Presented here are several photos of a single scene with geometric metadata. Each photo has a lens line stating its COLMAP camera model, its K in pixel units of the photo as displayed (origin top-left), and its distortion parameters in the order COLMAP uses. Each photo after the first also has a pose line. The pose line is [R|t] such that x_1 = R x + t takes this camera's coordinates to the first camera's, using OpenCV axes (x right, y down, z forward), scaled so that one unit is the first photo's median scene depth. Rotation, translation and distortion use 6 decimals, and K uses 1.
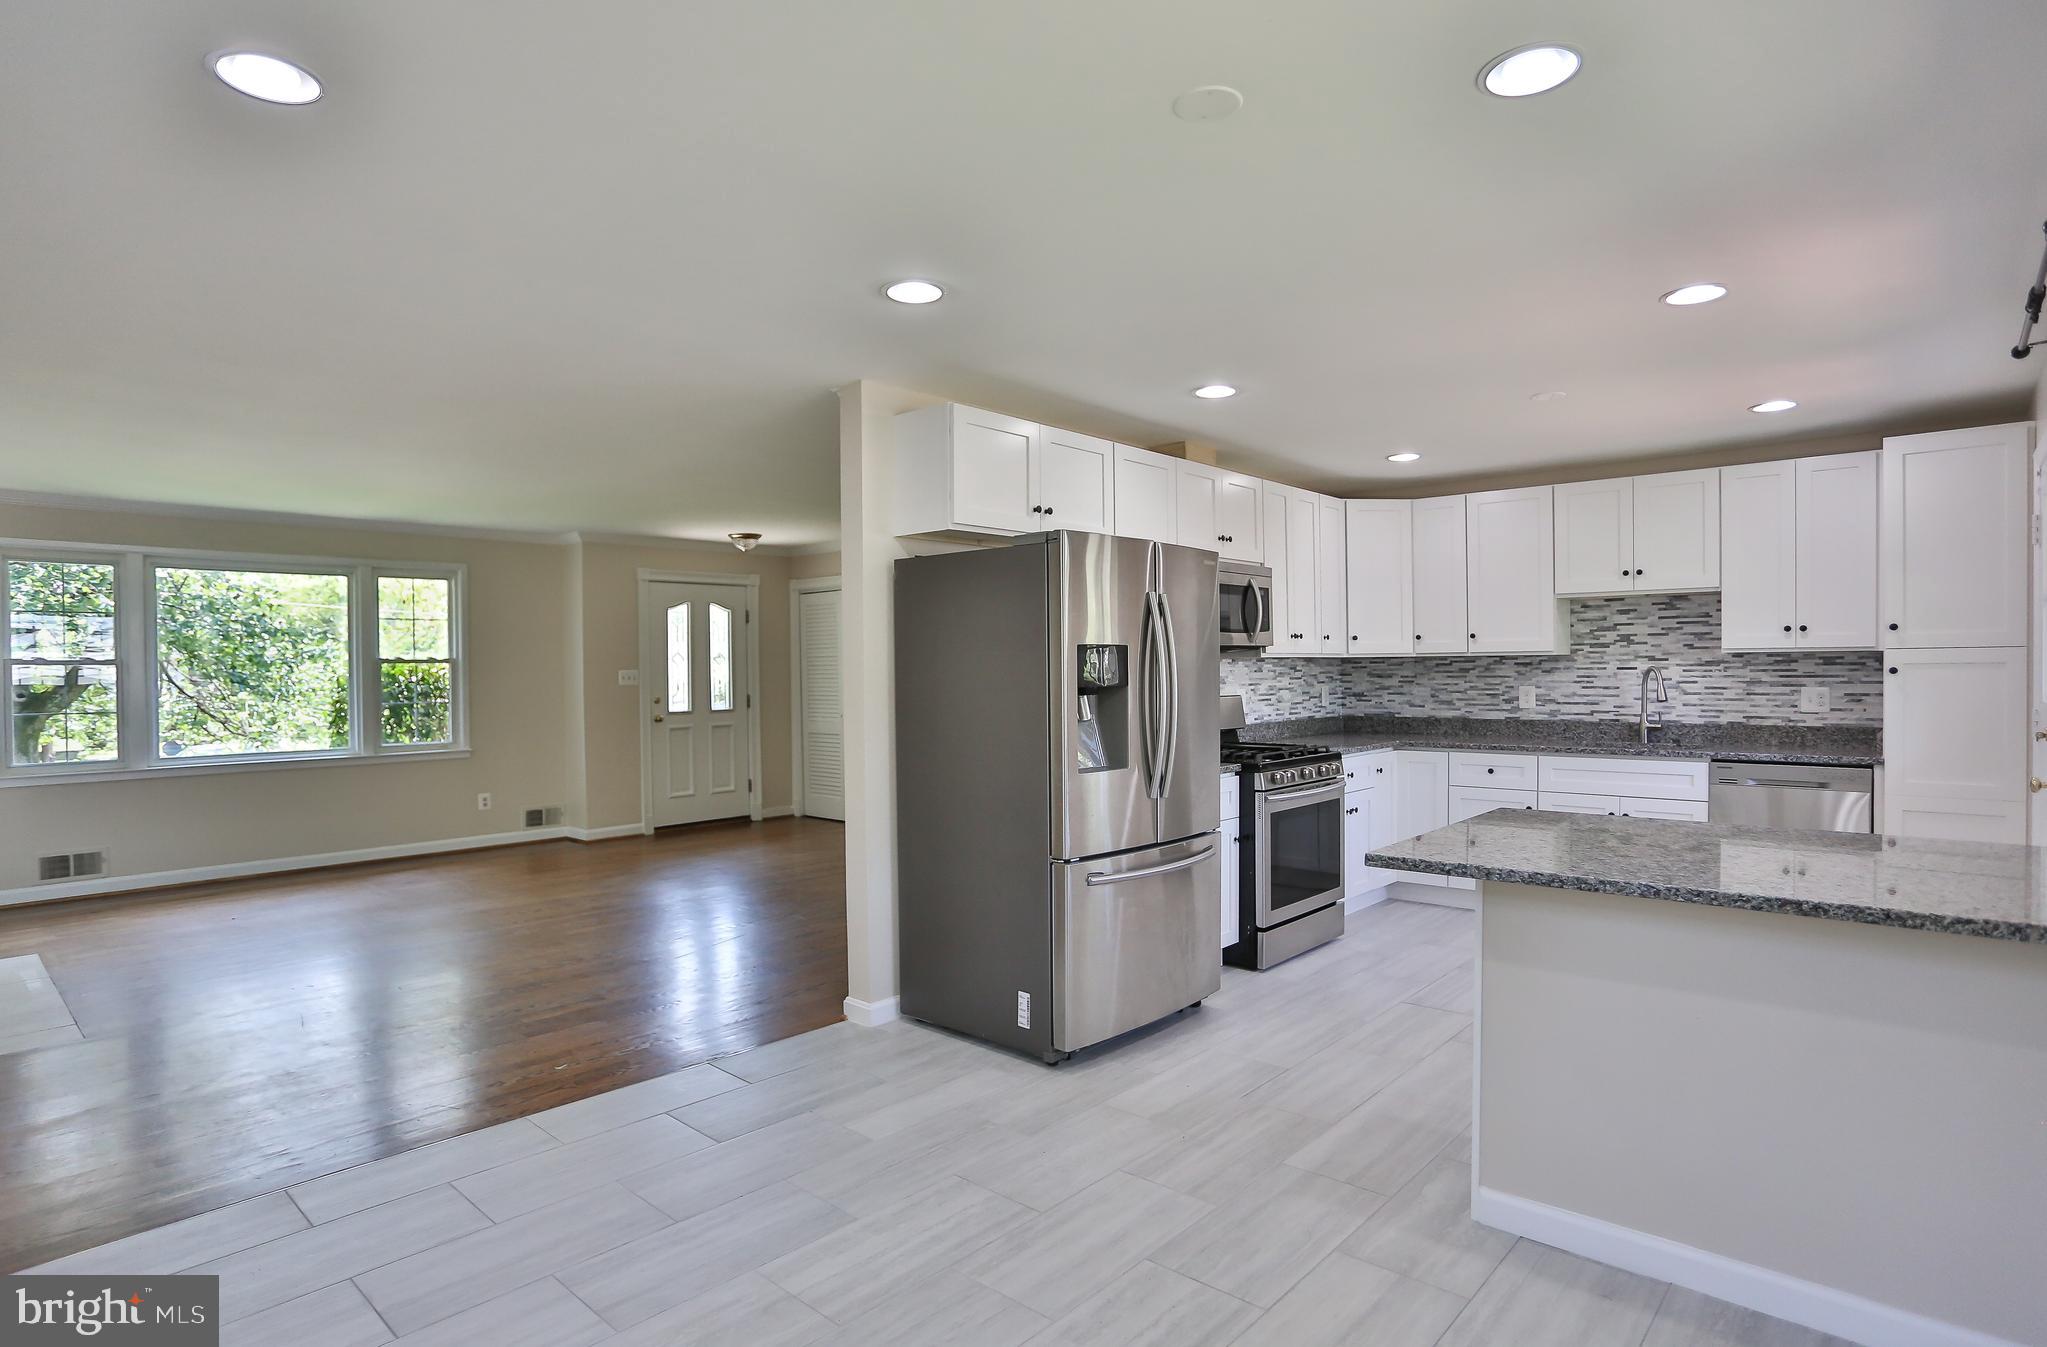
lens RADIAL K [[1056.3, 0, 1024.0], [0, 1056.3, 675.2], [0, 0, 1]] dist [-0.002377, -0.000176]
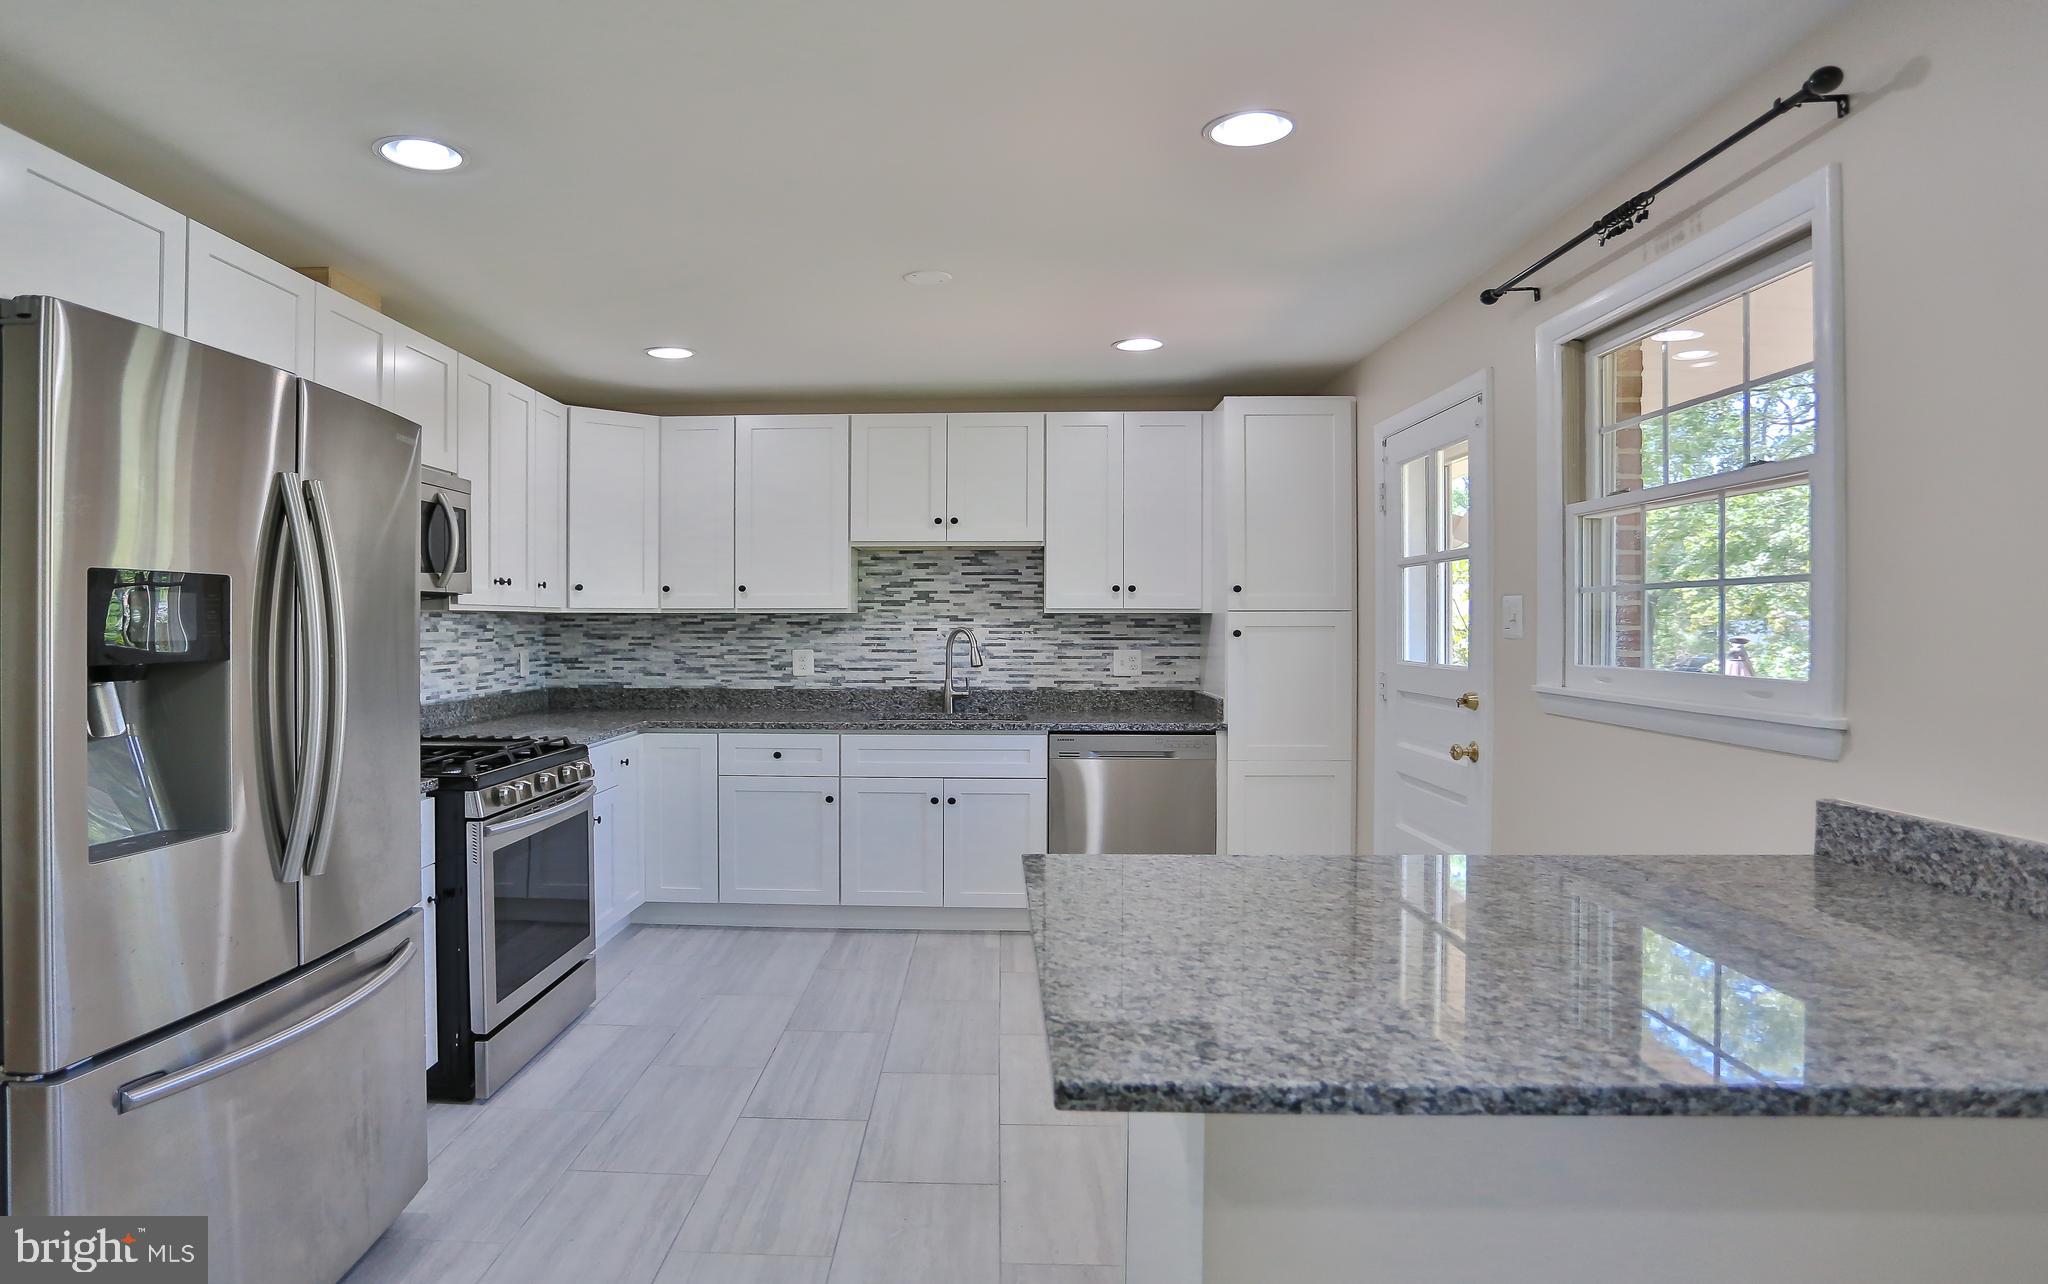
lens RADIAL K [[973.6, 0, 1032.3], [0, 973.6, 632.2], [0, 0, 1]] dist [-0.033324, 0.004295]
pose [[0.672589, 0.004471, 0.740003, 0.022336], [-0.002127, 0.999989, -0.004109, -0.001000], [-0.740013, 0.001189, 0.672591, 0.405571]]
